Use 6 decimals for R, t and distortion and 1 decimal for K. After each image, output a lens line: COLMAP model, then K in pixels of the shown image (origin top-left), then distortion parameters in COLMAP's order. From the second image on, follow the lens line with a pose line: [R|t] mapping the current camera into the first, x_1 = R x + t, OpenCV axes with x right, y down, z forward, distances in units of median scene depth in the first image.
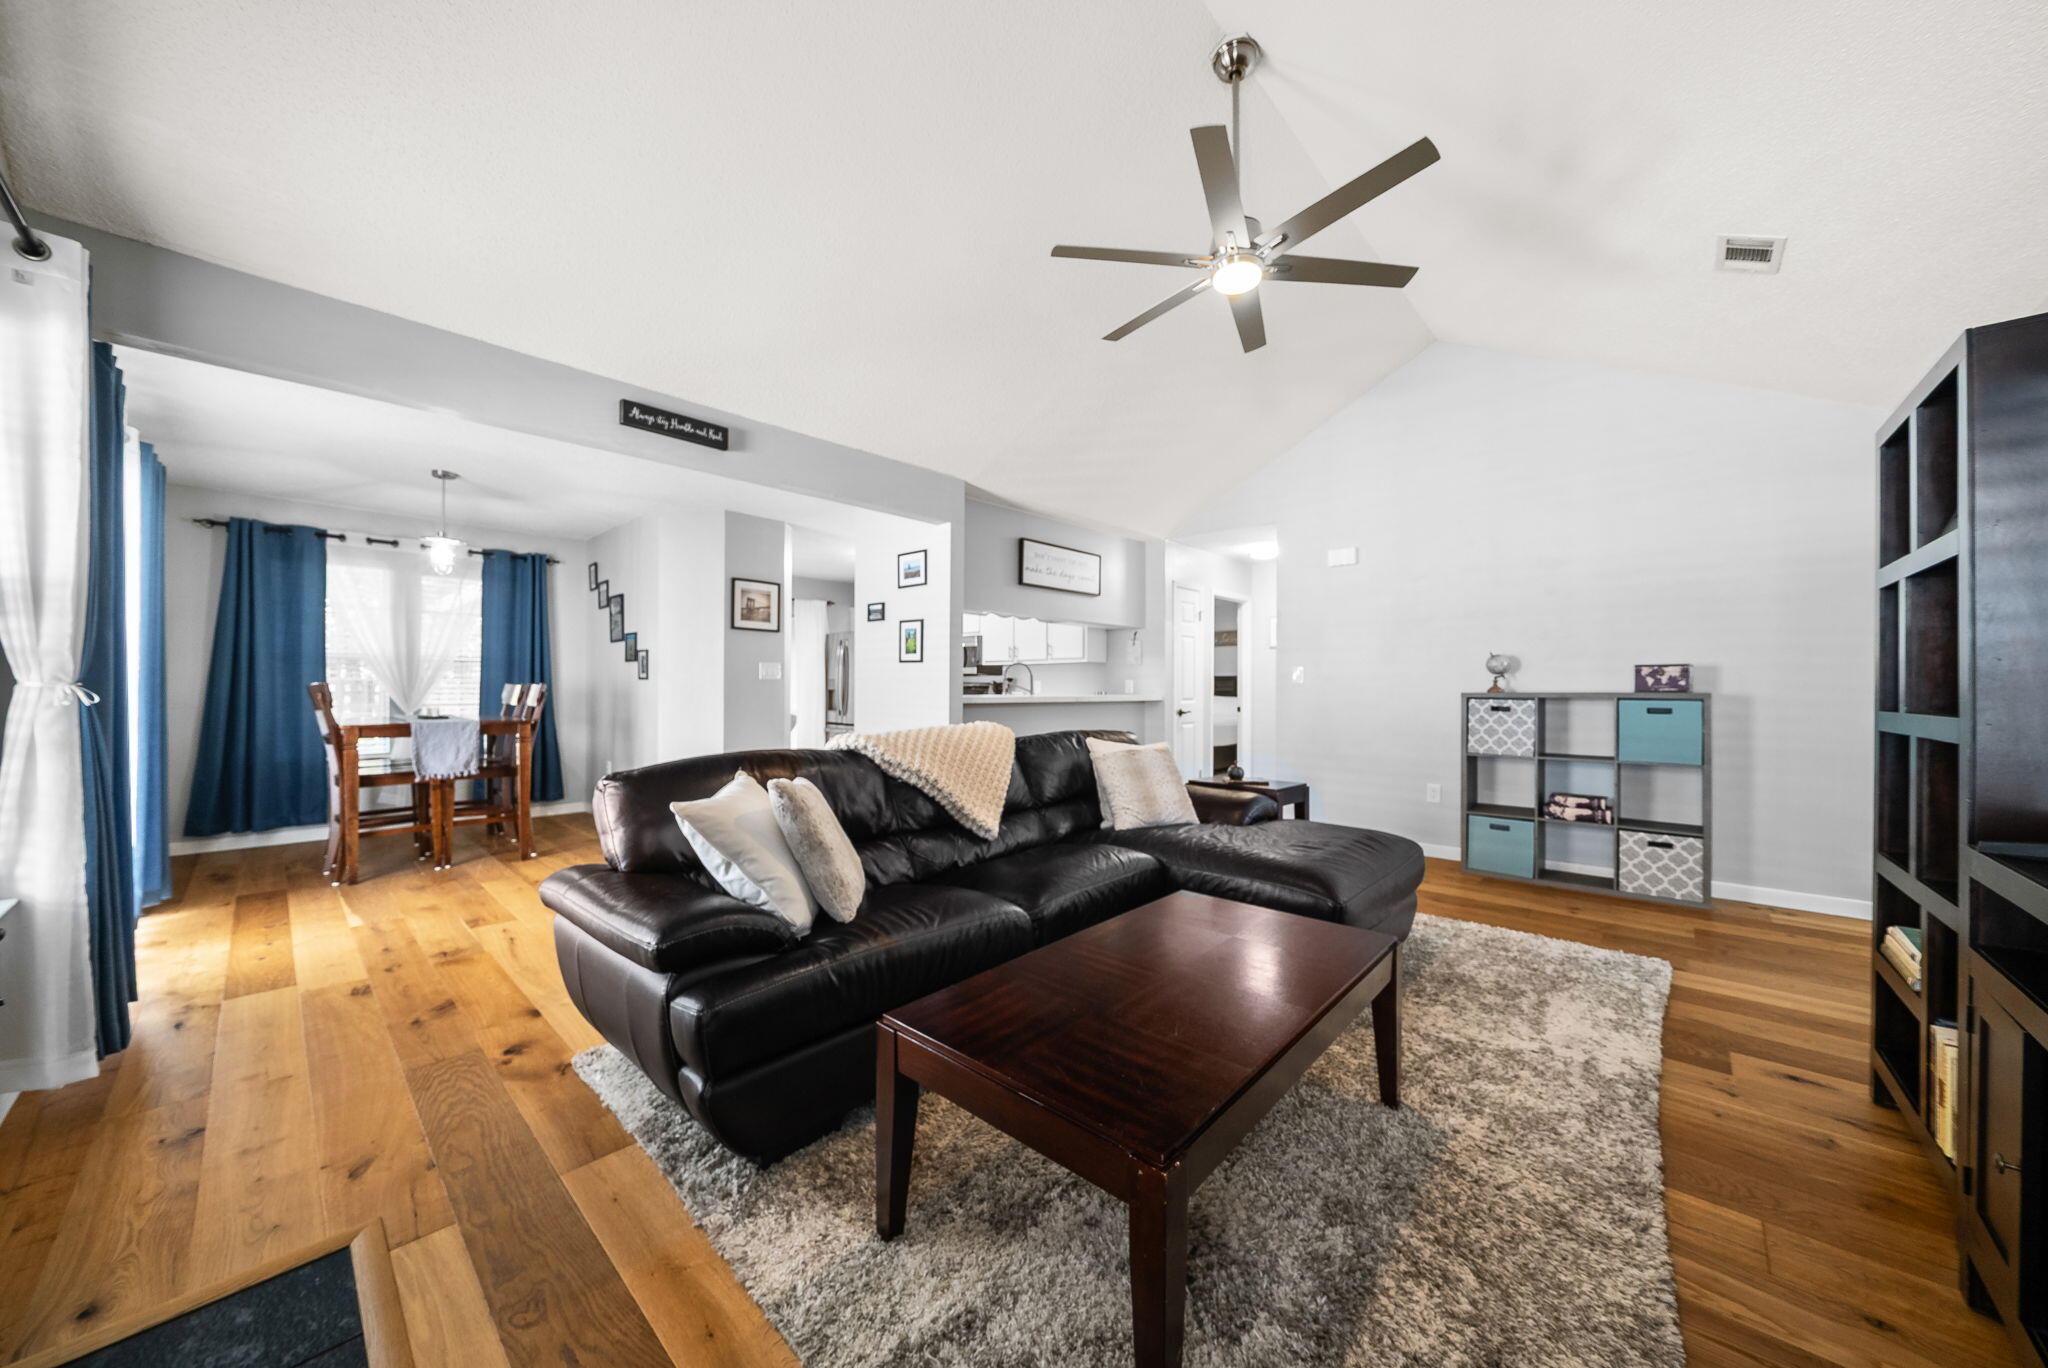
lens RADIAL K [[703.7, 0, 1022.4], [0, 703.7, 685.9], [0, 0, 1]] dist [-0.007641, -0.000226]
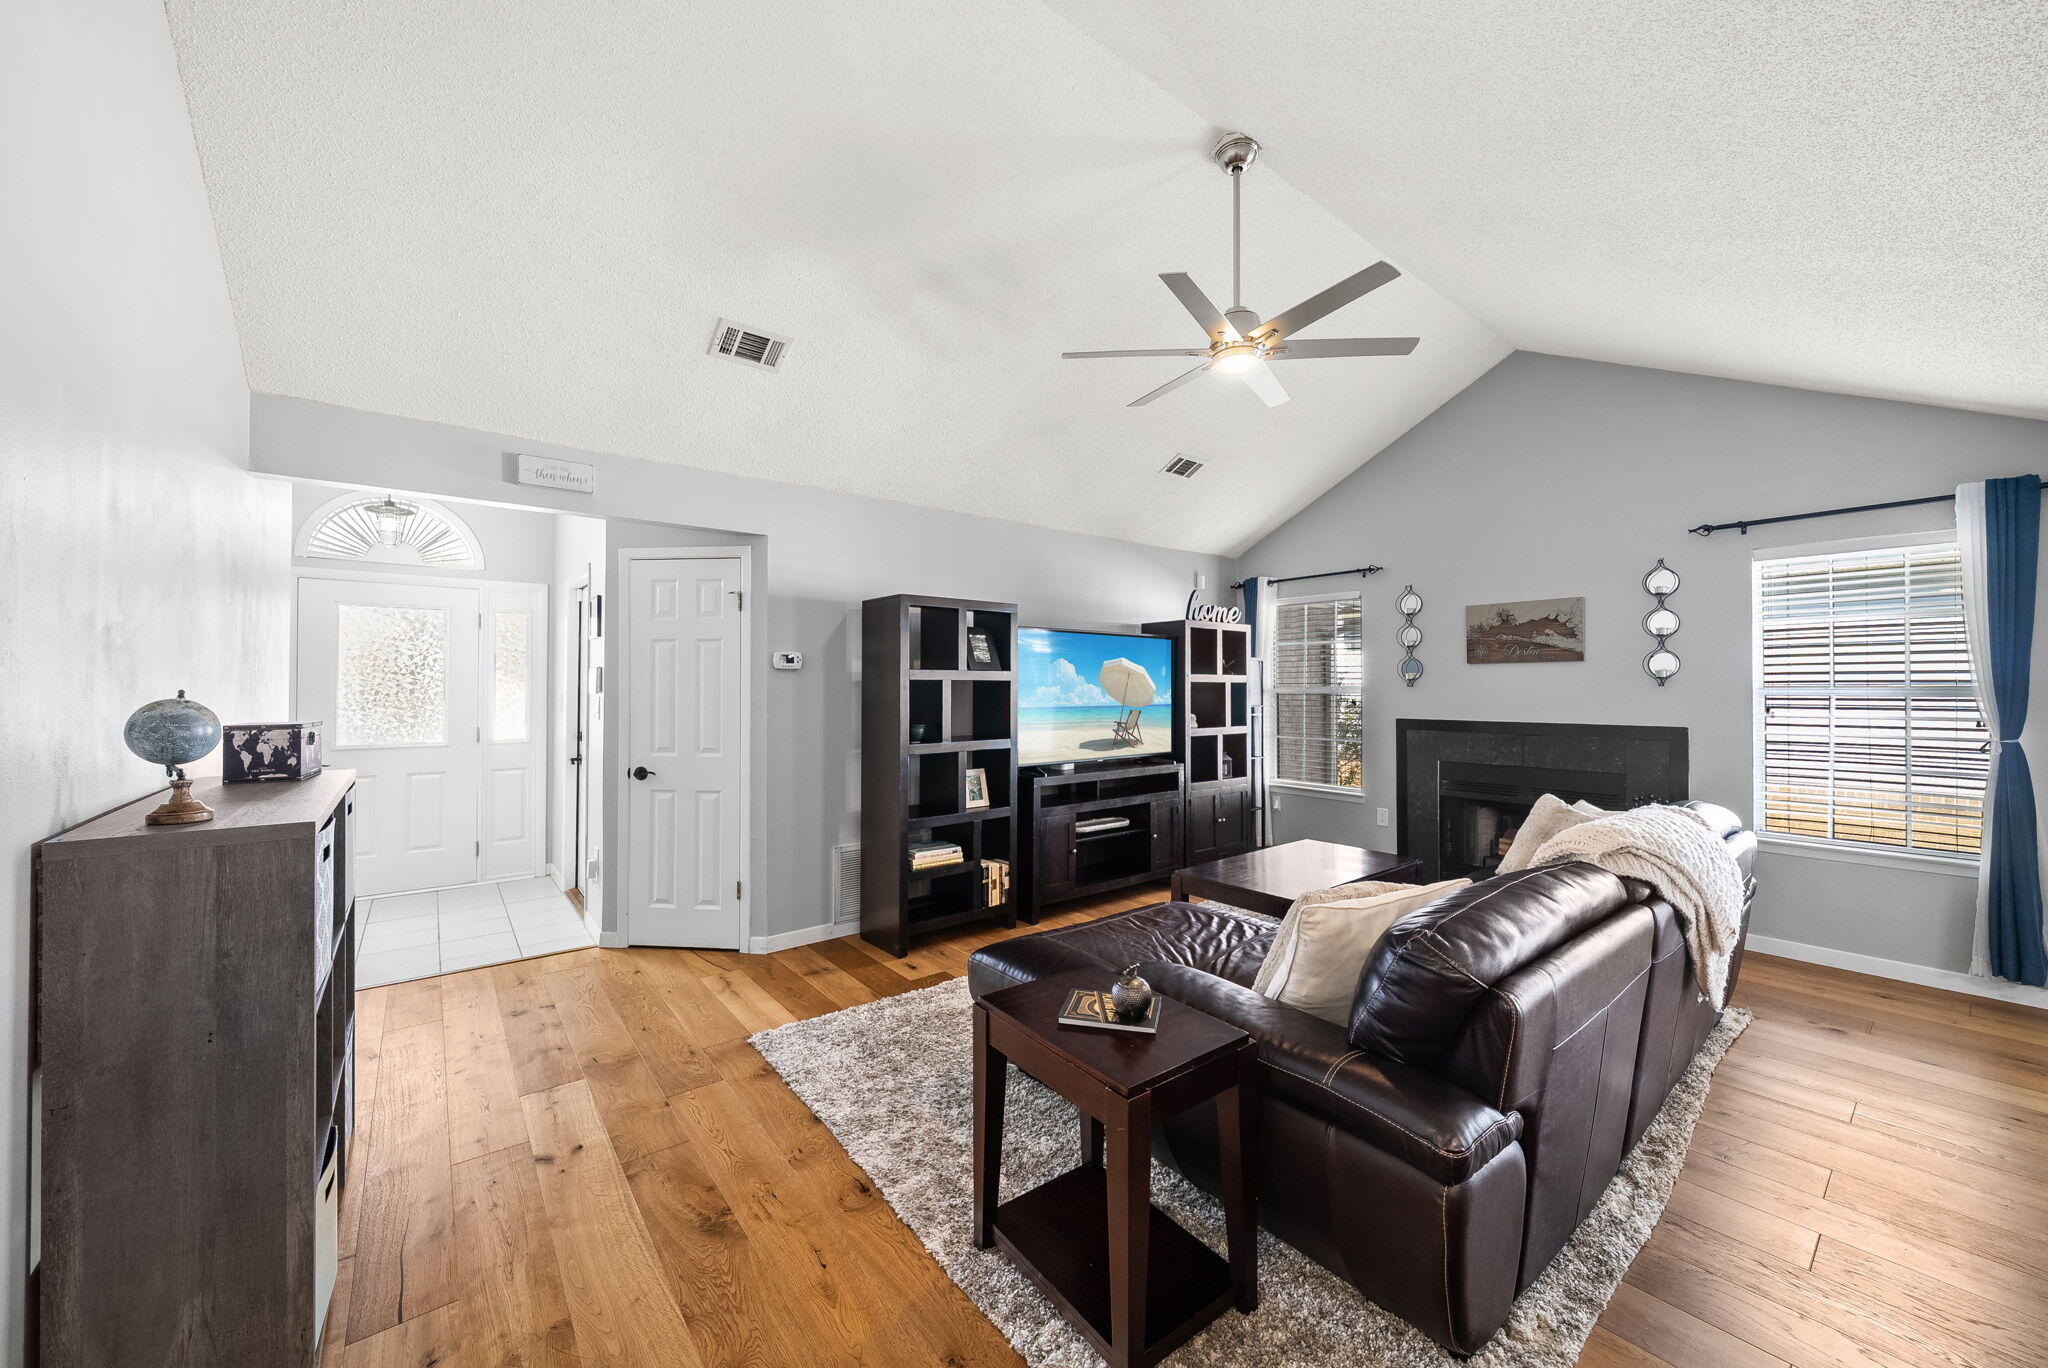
lens RADIAL K [[759.2, 0, 1016.1], [0, 759.2, 682.4], [0, 0, 1]] dist [-0.005676, -0.000194]
pose [[-0.986525, 0.000834, 0.163609, 0.242396], [-0.000355, 0.999974, -0.007238, -0.046835], [-0.163611, -0.007198, -0.986499, 1.188260]]
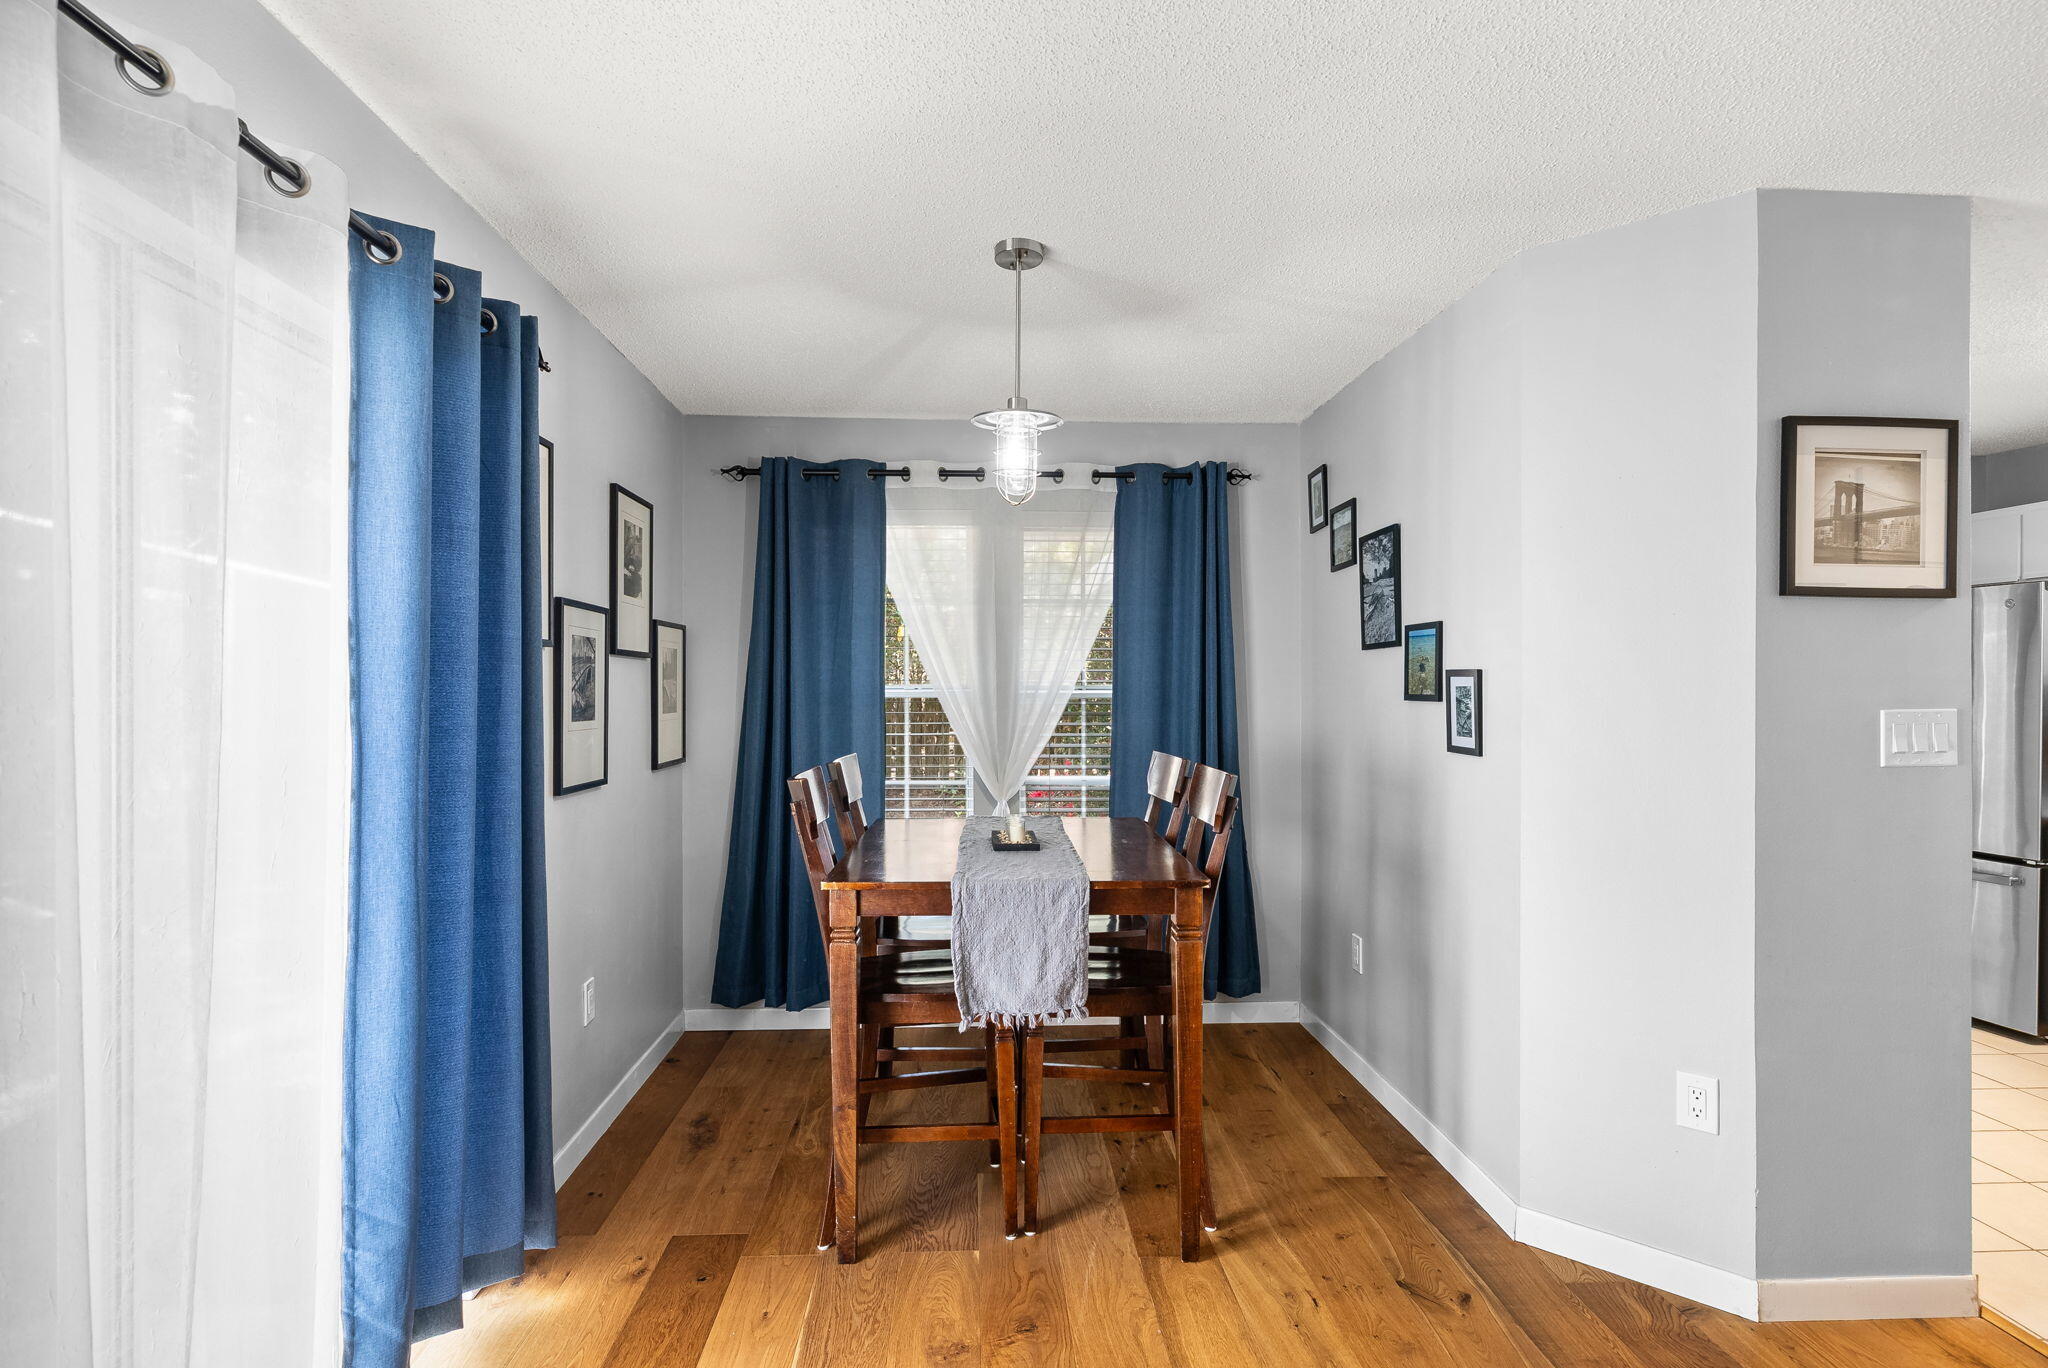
lens RADIAL K [[1053.0, 0, 1019.0], [0, 1053.0, 693.0], [0, 0, 1]] dist [-0.005152, -0.000415]
pose [[0.712963, -0.001420, -0.701200, -0.369805], [0.003359, 0.999993, 0.001391, -0.046833], [0.701194, -0.003347, 0.712963, 0.520350]]
